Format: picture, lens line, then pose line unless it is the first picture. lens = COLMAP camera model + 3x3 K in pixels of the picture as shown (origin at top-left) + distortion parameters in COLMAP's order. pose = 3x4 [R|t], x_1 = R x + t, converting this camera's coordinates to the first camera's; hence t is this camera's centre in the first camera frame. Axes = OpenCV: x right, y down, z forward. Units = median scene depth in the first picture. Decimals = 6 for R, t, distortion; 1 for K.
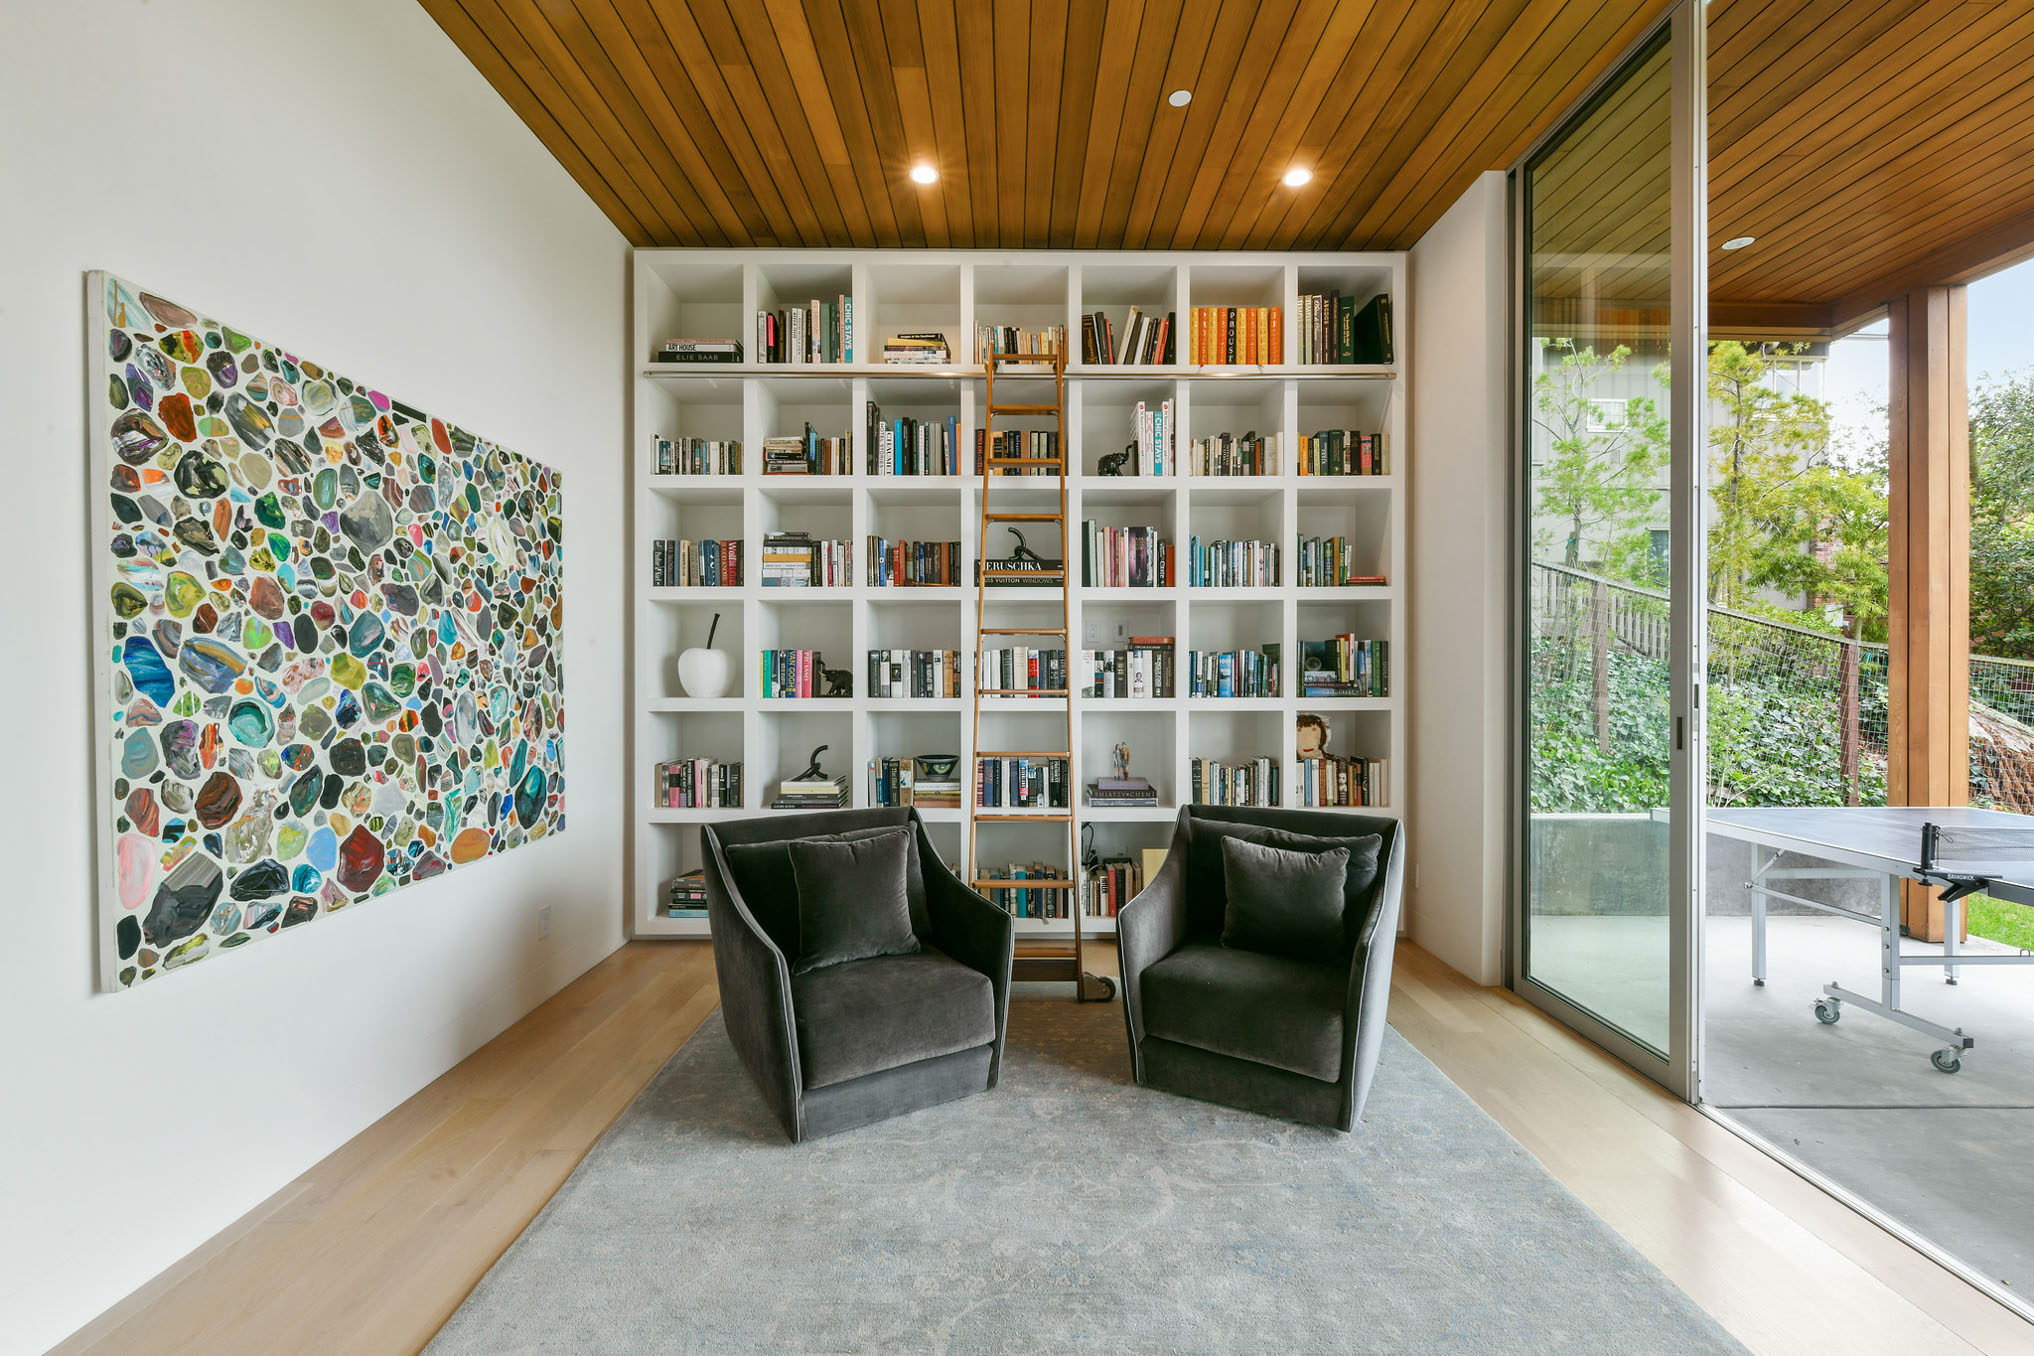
lens RADIAL K [[854.3, 0, 1017.0], [0, 854.3, 678.0], [0, 0, 1]] dist [0.002320, -0.000509]
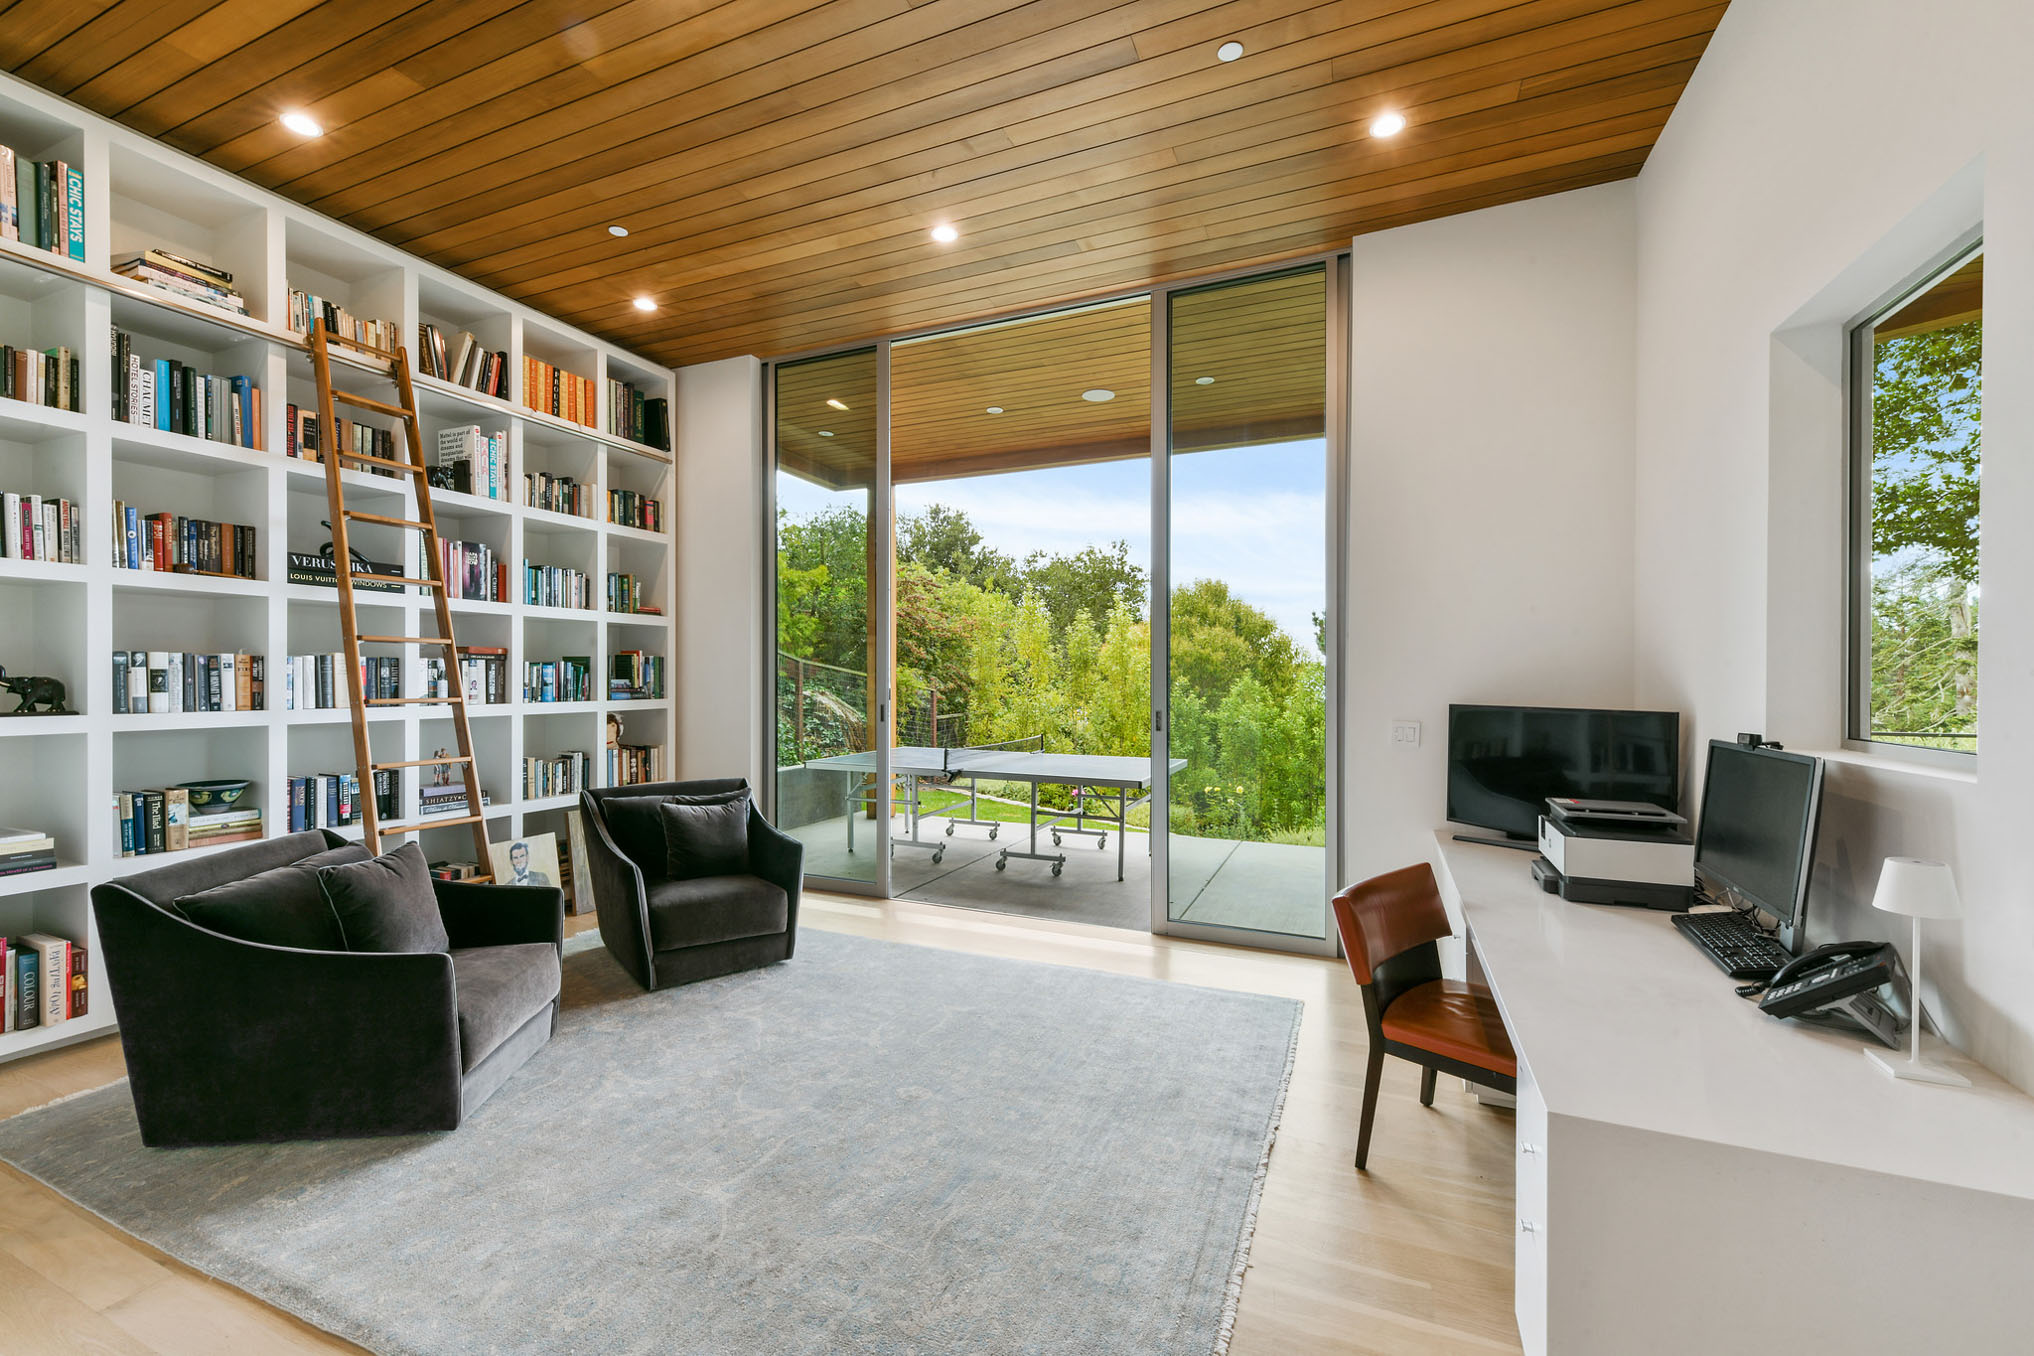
lens RADIAL K [[801.0, 0, 1026.9], [0, 801.0, 682.3], [0, 0, 1]] dist [0.001695, 0.000113]
pose [[0.400336, -0.002336, 0.916365, -0.497037], [-0.000742, 0.999996, 0.002873, -0.007692], [-0.916368, -0.001830, 0.400332, -0.026975]]
